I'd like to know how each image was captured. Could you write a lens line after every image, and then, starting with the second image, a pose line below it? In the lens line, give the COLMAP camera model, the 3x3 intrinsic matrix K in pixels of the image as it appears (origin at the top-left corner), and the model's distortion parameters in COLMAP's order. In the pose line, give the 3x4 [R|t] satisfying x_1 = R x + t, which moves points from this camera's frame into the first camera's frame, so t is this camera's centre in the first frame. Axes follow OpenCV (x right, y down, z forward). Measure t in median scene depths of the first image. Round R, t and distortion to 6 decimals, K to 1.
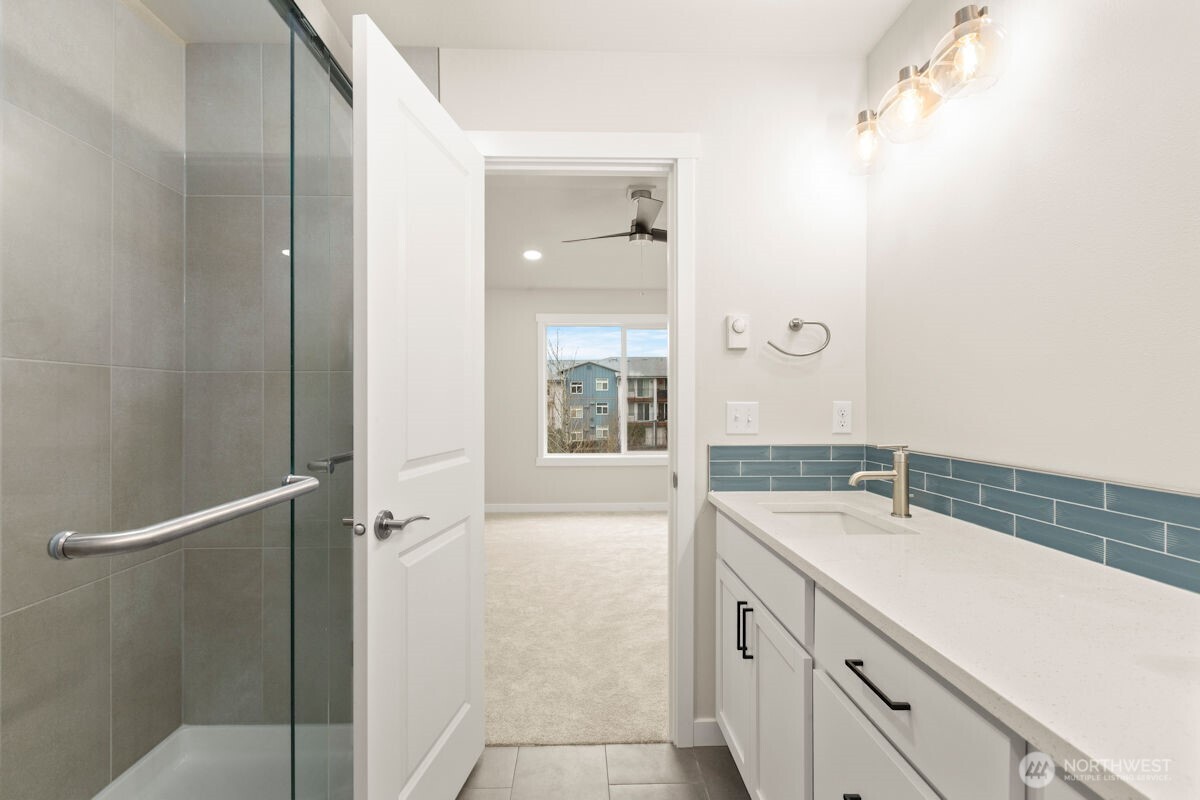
lens RADIAL K [[549.6, 0, 601.5], [0, 549.6, 401.2], [0, 0, 1]] dist [-0.000658, -0.000276]
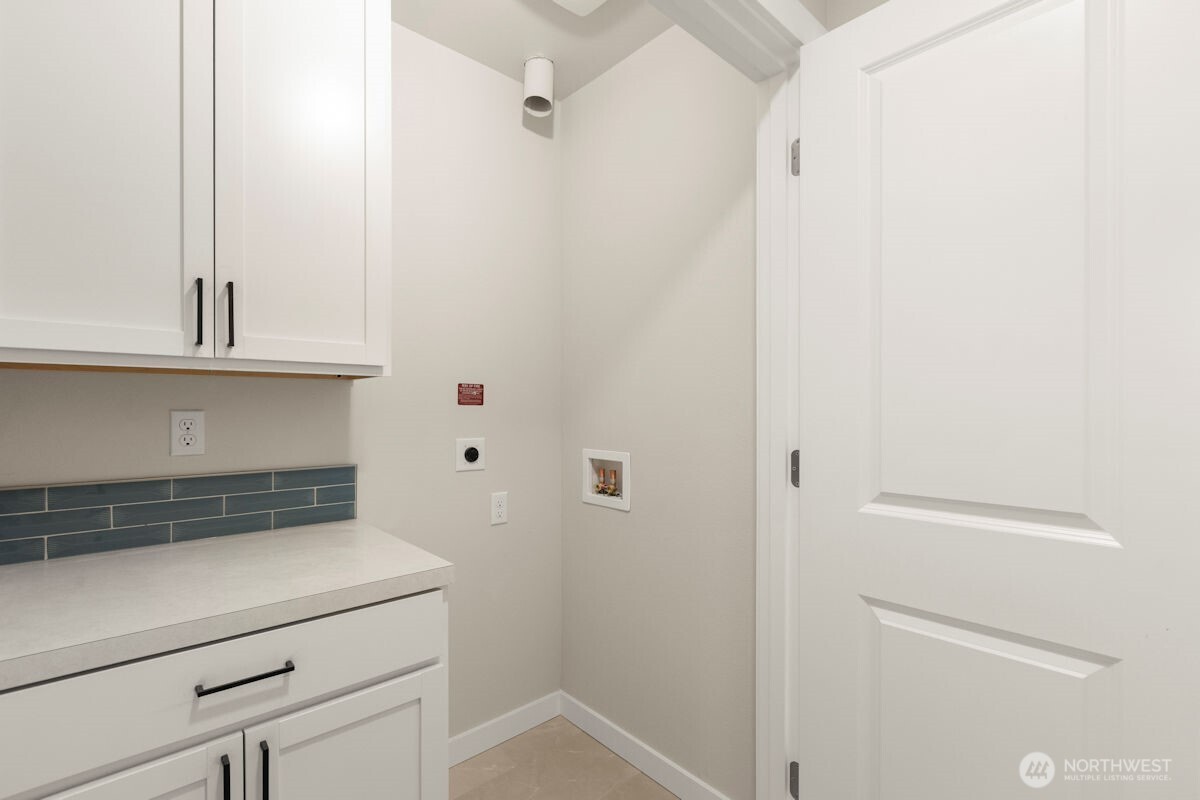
lens RADIAL K [[549.6, 0, 600.6], [0, 549.6, 405.0], [0, 0, 1]] dist [-0.000658, -0.000276]
pose [[-0.640896, 0.003205, 0.767621, -0.629016], [-0.000802, 0.999988, -0.004846, -0.012021], [-0.767627, -0.003721, -0.640886, 1.147881]]
